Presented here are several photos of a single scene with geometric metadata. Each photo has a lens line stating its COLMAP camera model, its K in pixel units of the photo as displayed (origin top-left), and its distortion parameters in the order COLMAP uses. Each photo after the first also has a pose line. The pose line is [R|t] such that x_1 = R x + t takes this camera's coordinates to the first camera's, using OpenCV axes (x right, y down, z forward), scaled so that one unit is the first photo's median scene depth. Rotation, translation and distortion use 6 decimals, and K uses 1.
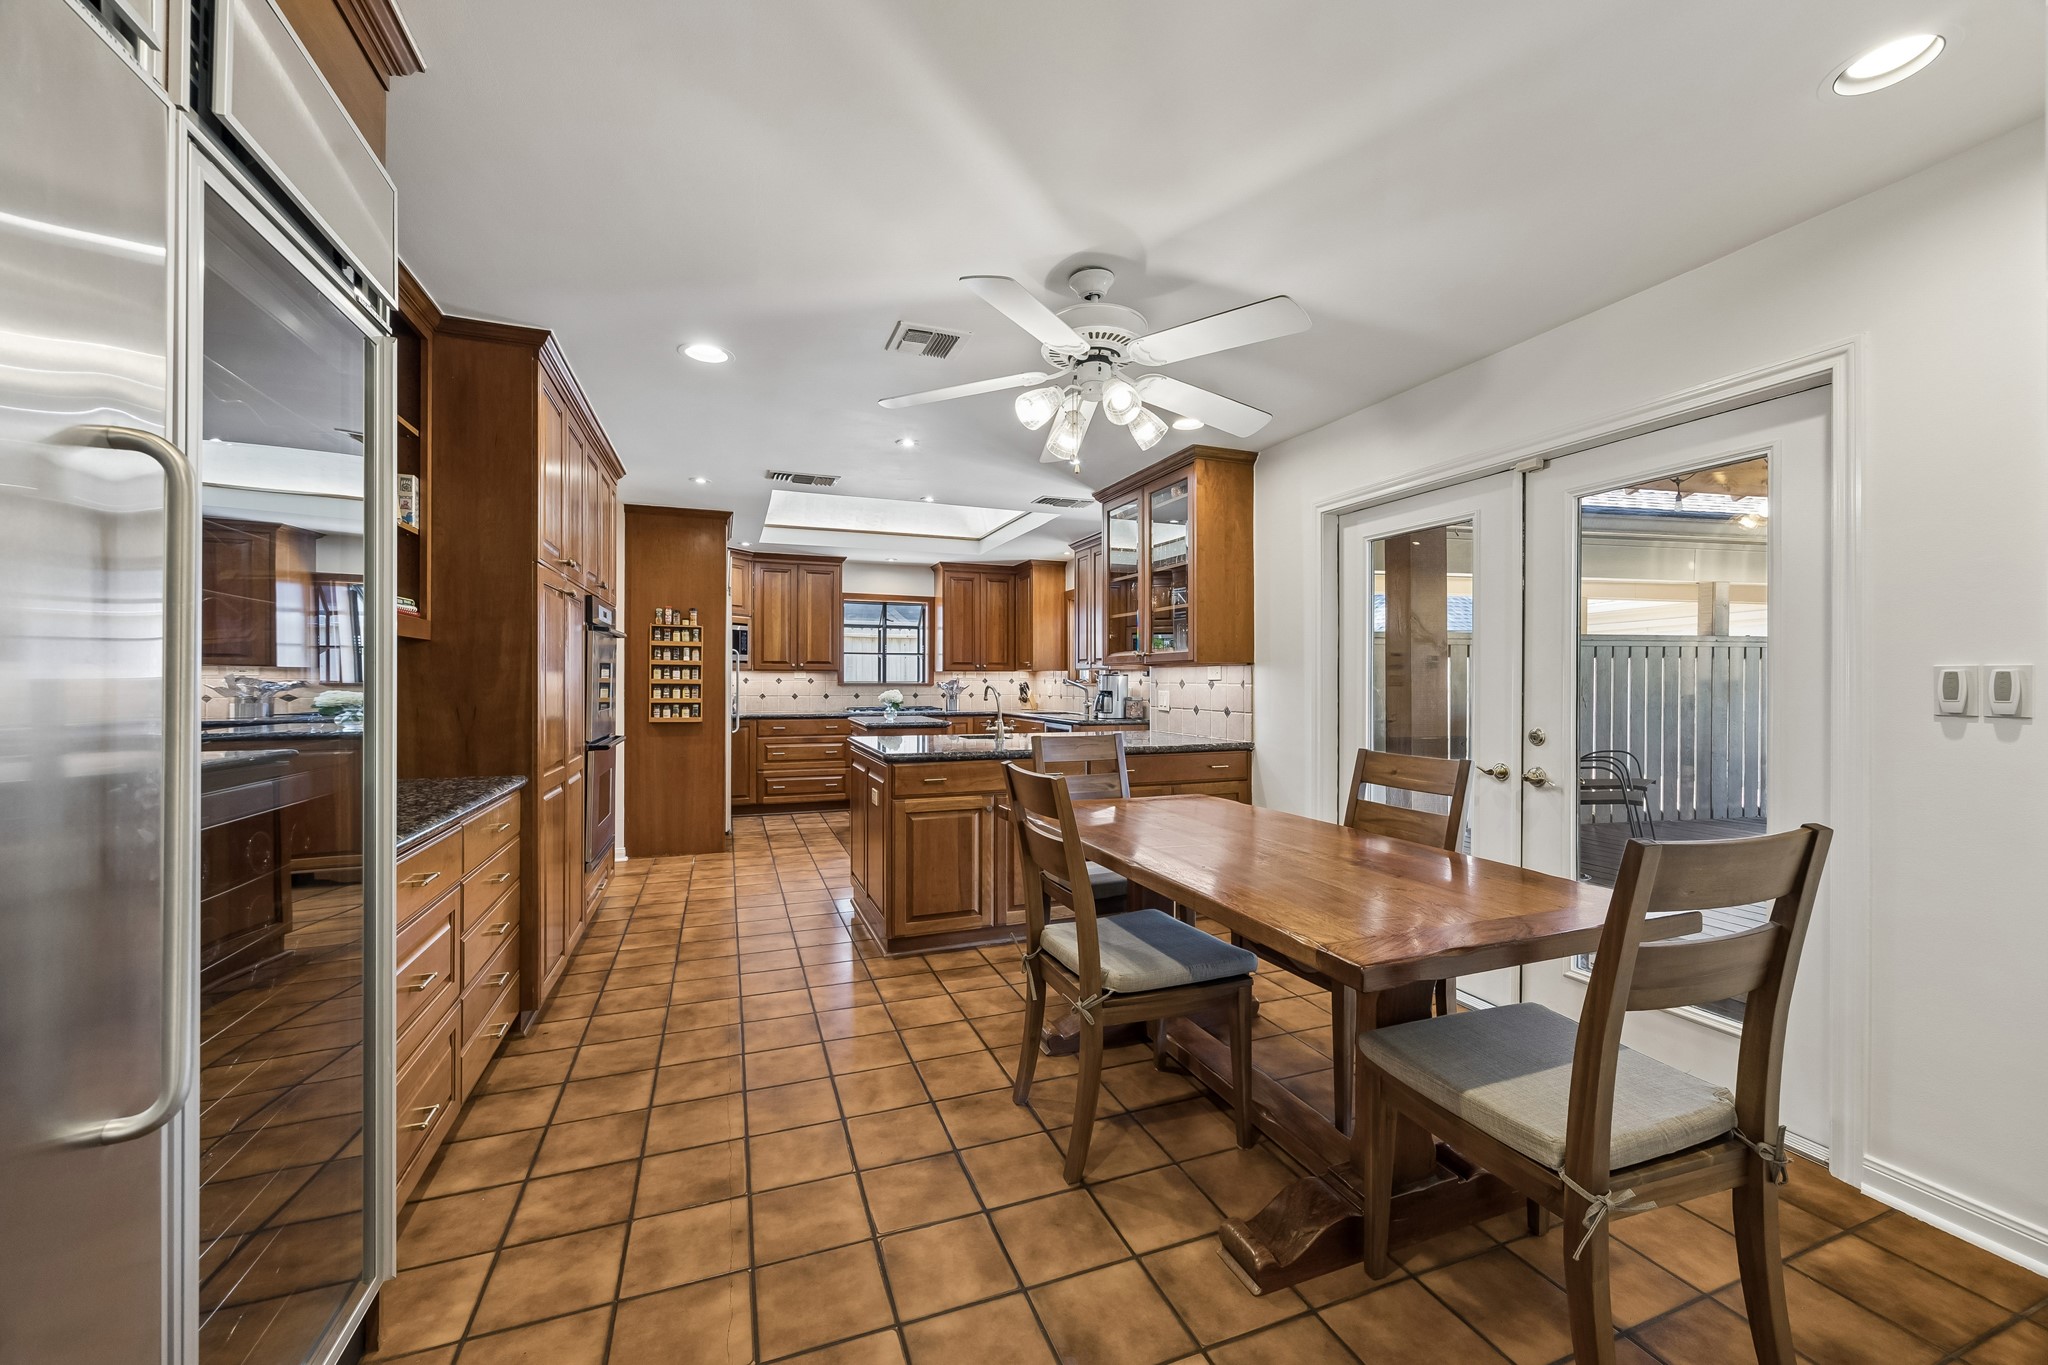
lens RADIAL K [[803.5, 0, 1019.7], [0, 803.5, 674.6], [0, 0, 1]] dist [0.013883, -0.000239]
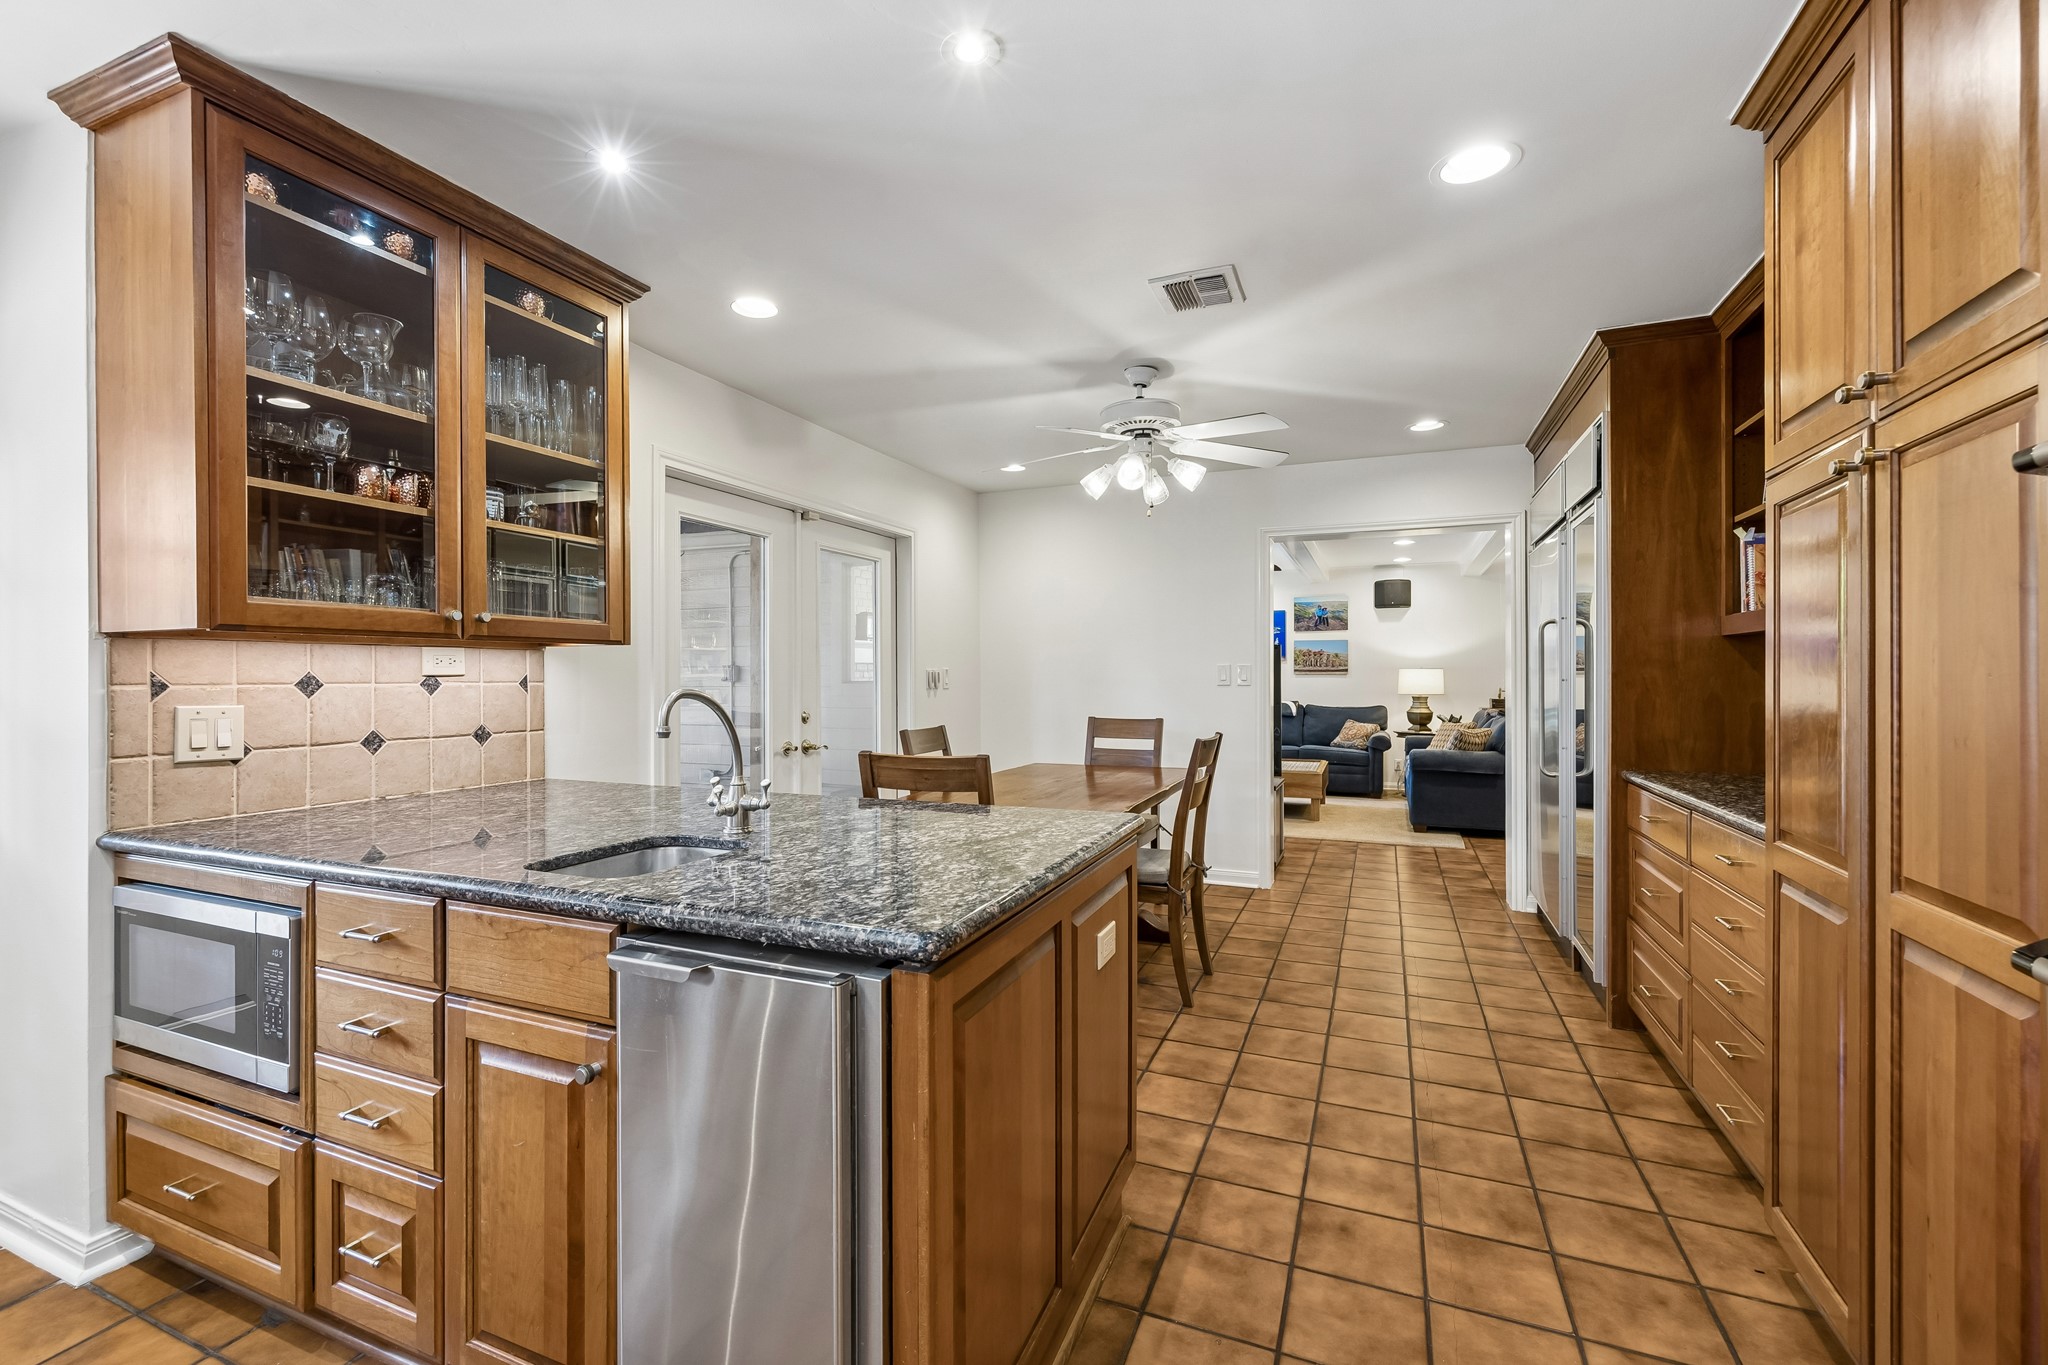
lens RADIAL K [[862.9, 0, 1026.0], [0, 862.9, 678.8], [0, 0, 1]] dist [-0.000695, 0.000053]
pose [[-0.734080, -0.002057, 0.679060, -0.313248], [-0.004461, 0.999988, -0.001792, 0.006326], [-0.679048, -0.004345, -0.734081, 0.925721]]
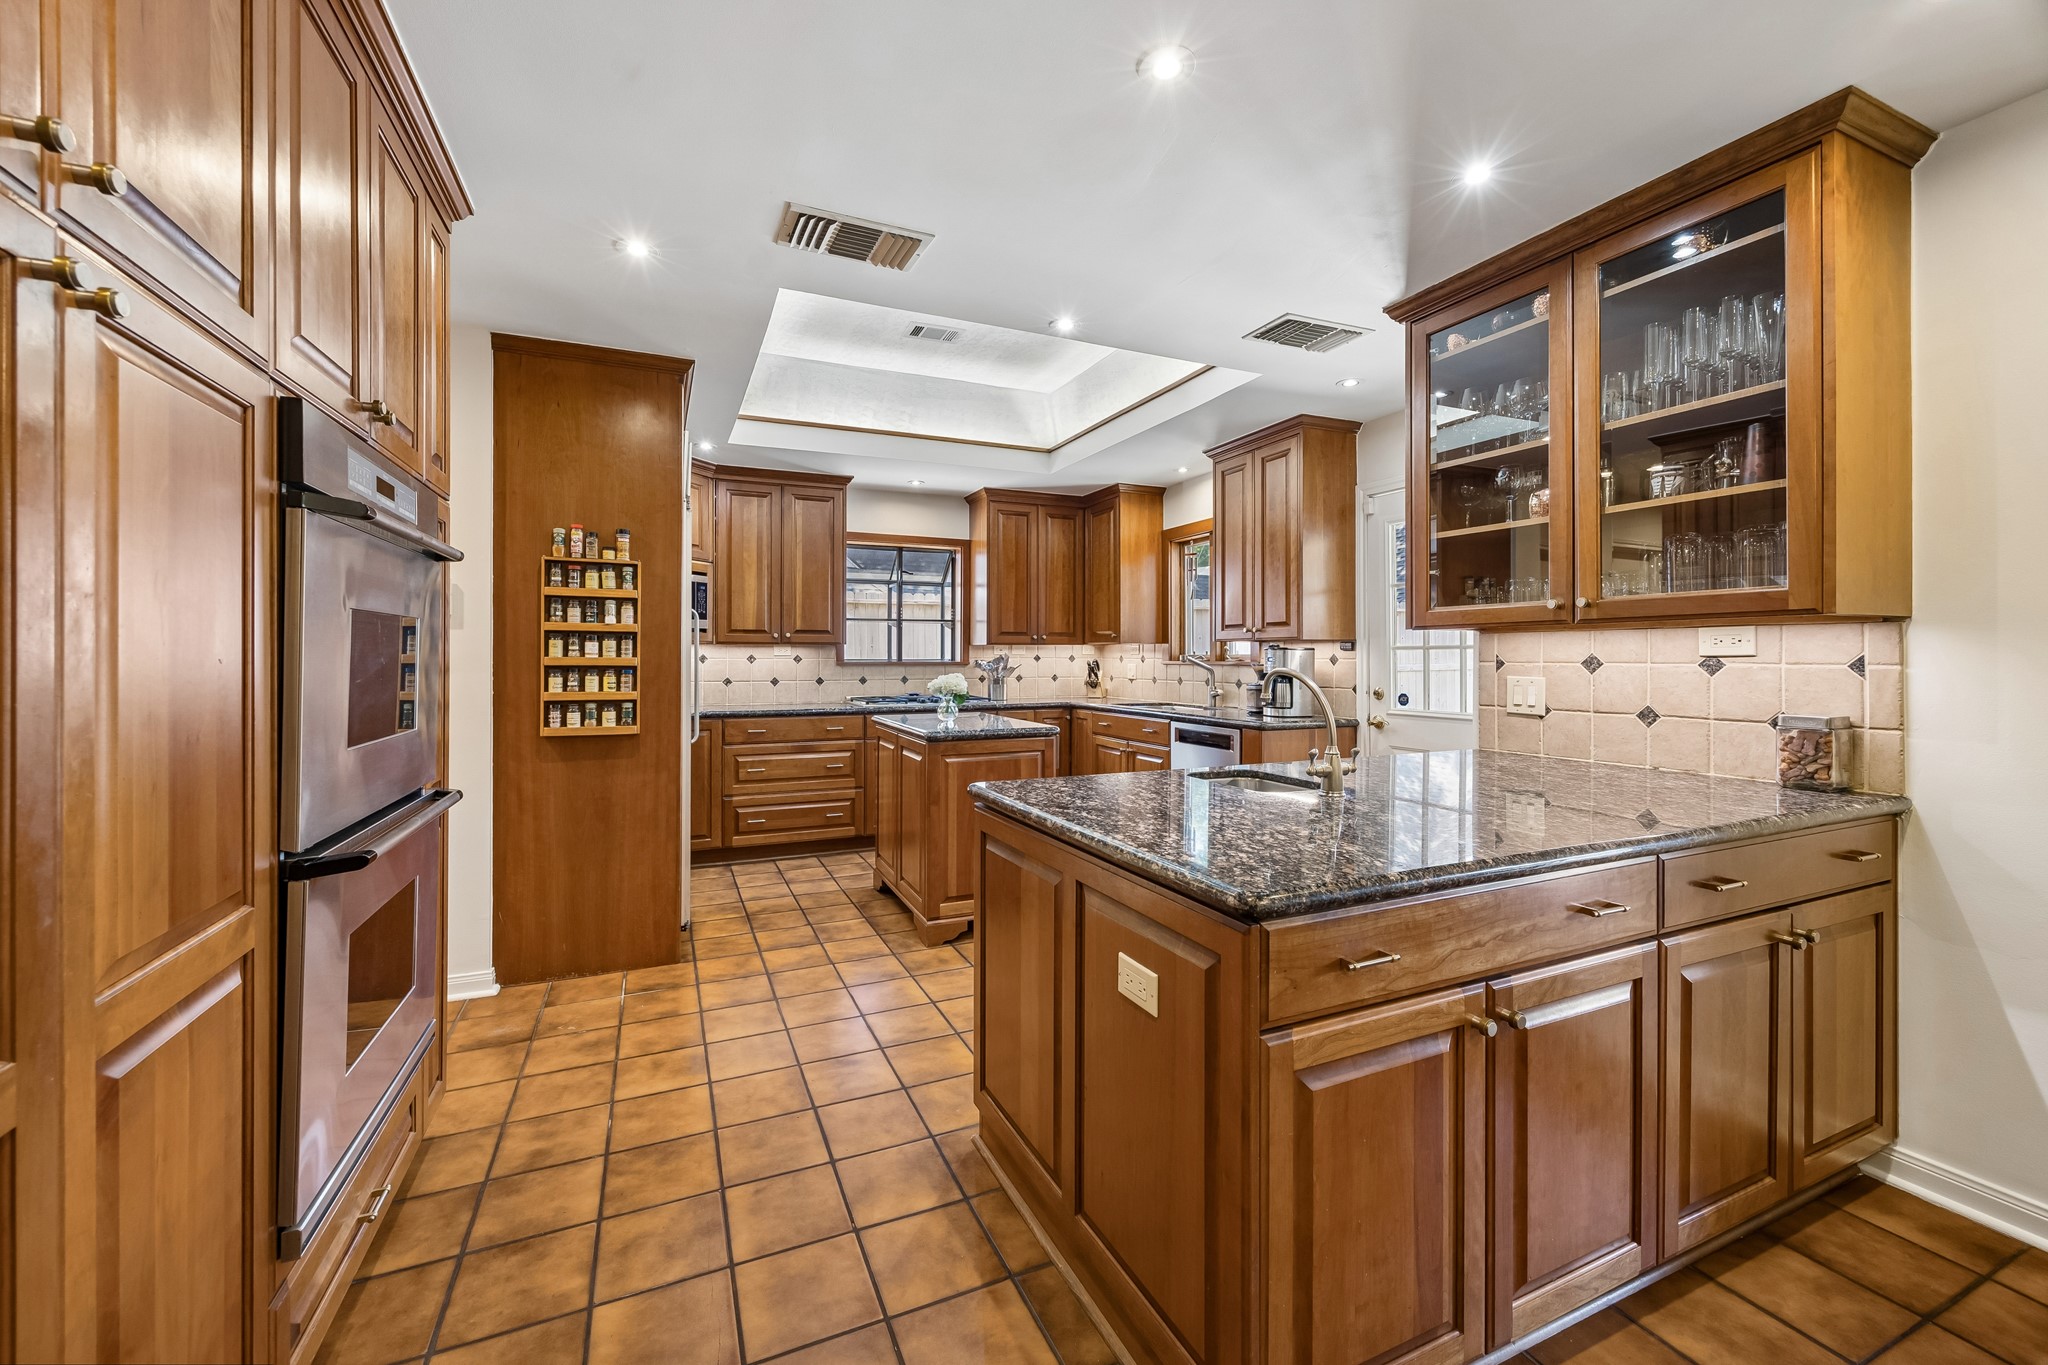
lens RADIAL K [[799.0, 0, 996.8], [0, 799.0, 649.9], [0, 0, 1]] dist [0.011375, -0.000126]
pose [[0.998671, -0.001834, 0.051506, -0.176550], [0.001932, 0.999996, -0.001857, 0.002185], [-0.051503, 0.001954, 0.998671, 0.435733]]
